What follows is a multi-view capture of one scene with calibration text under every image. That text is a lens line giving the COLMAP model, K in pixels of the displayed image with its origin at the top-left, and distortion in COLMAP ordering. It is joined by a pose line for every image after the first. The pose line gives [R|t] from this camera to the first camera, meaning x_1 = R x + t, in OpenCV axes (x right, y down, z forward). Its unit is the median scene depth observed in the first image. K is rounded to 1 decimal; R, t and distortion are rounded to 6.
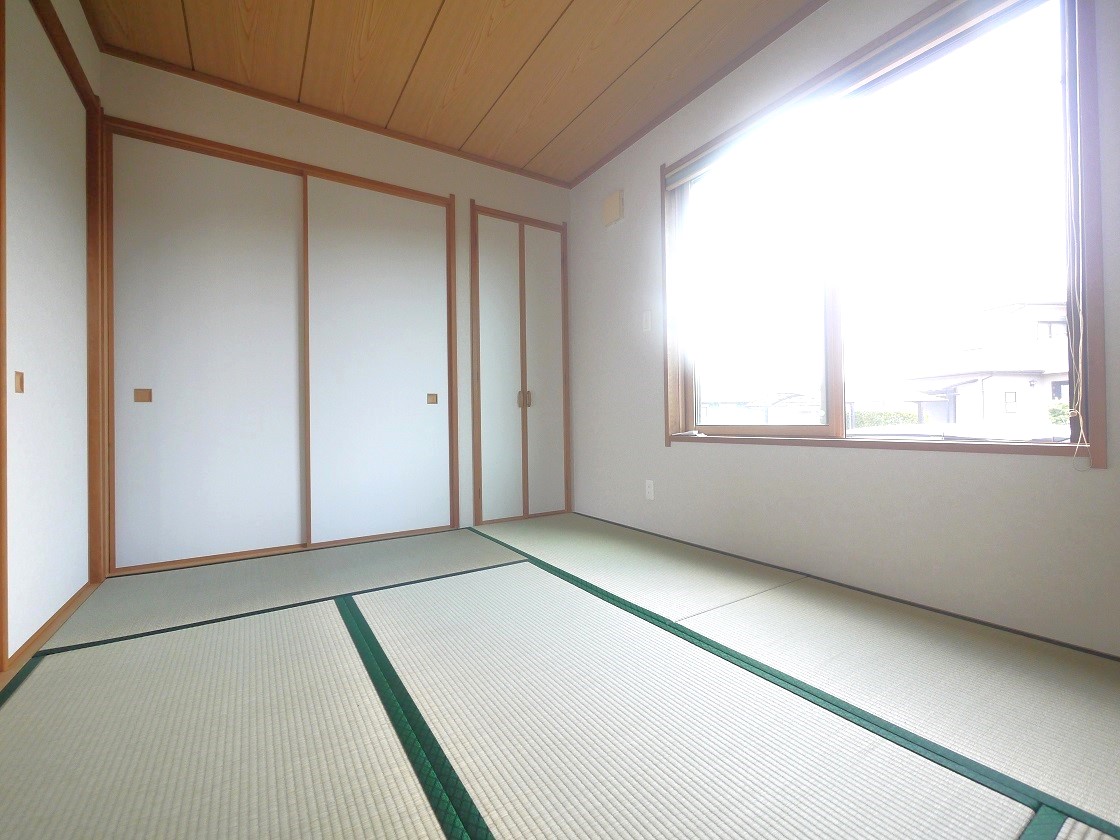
lens RADIAL K [[461.4, 0, 556.3], [0, 461.4, 418.7], [0, 0, 1]] dist [-0.006687, 0.000428]
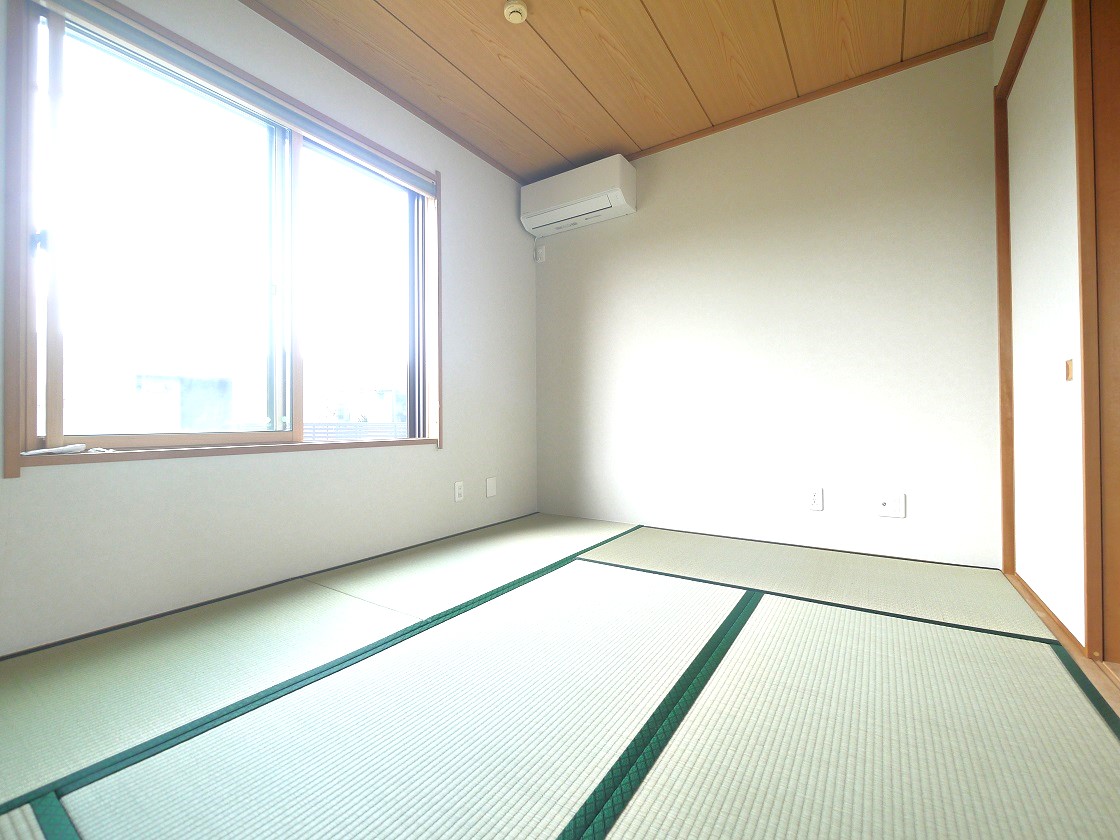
lens RADIAL K [[461.4, 0, 556.3], [0, 461.4, 418.7], [0, 0, 1]] dist [-0.006687, 0.000428]
pose [[-0.367667, 0.017371, 0.929795, -0.602406], [0.001988, 0.999838, -0.017893, 0.006209], [-0.929956, -0.004730, -0.367642, 0.815517]]
